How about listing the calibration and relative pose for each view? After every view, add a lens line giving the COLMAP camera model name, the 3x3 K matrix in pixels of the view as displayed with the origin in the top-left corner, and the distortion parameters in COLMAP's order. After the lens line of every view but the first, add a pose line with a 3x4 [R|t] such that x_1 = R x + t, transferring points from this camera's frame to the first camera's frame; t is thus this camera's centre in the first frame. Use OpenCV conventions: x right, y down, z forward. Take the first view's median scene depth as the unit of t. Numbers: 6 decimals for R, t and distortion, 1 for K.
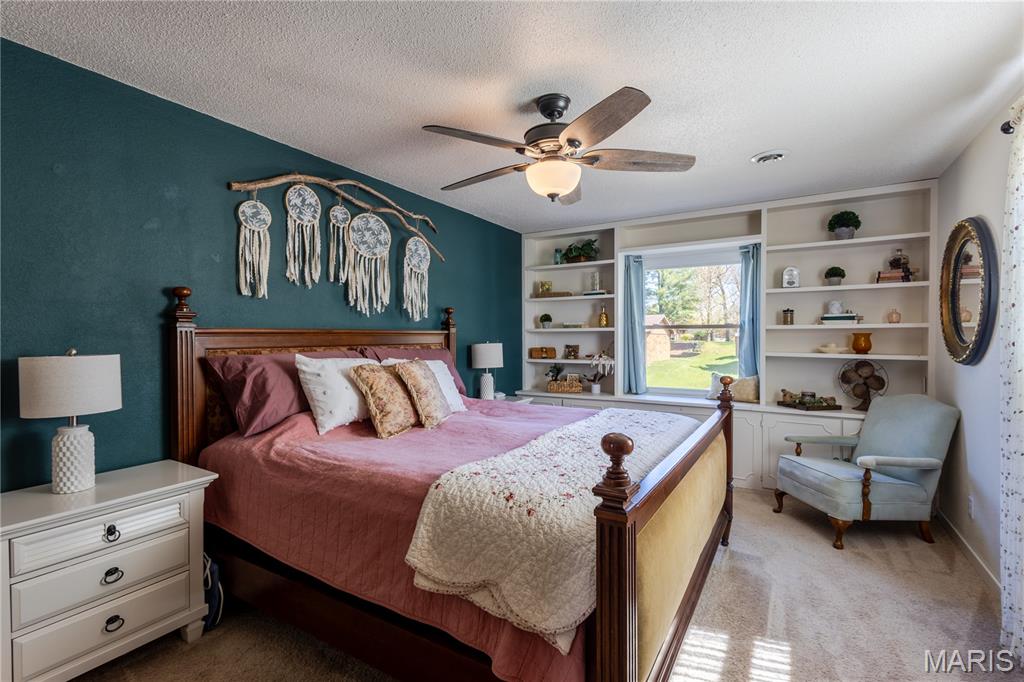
lens RADIAL K [[472.8, 0, 511.6], [0, 472.8, 340.8], [0, 0, 1]] dist [0.003694, 0.000319]
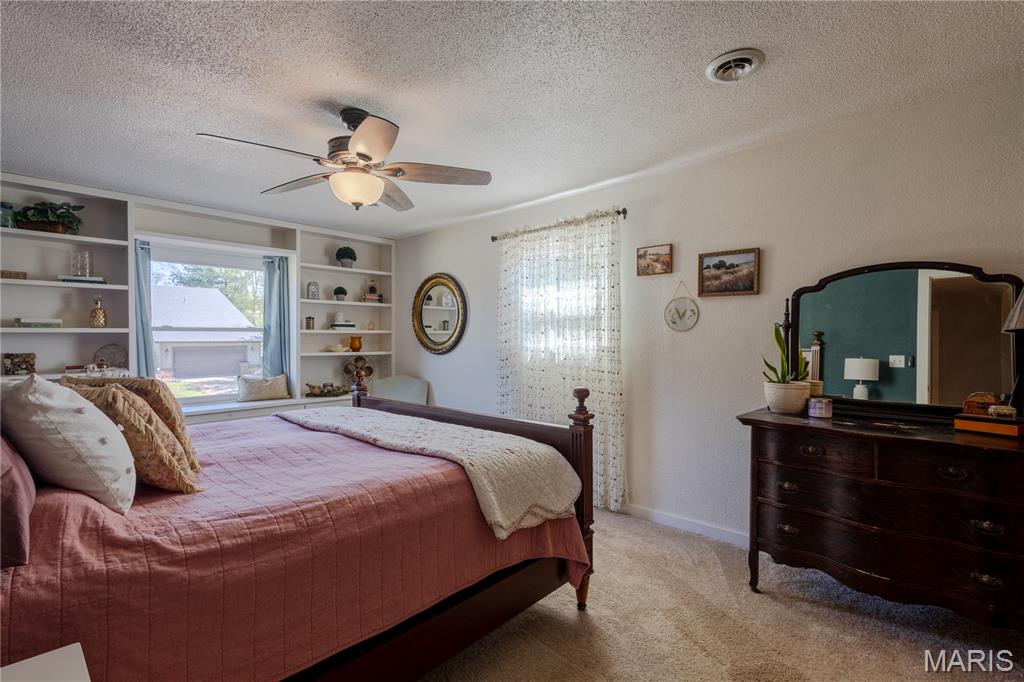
lens RADIAL K [[472.8, 0, 511.1], [0, 472.8, 340.8], [0, 0, 1]] dist [0.003694, 0.000319]
pose [[0.196639, -0.003405, 0.980470, -0.523328], [0.013505, 0.999909, 0.000764, 0.001041], [-0.980383, 0.013091, 0.196667, 0.272572]]
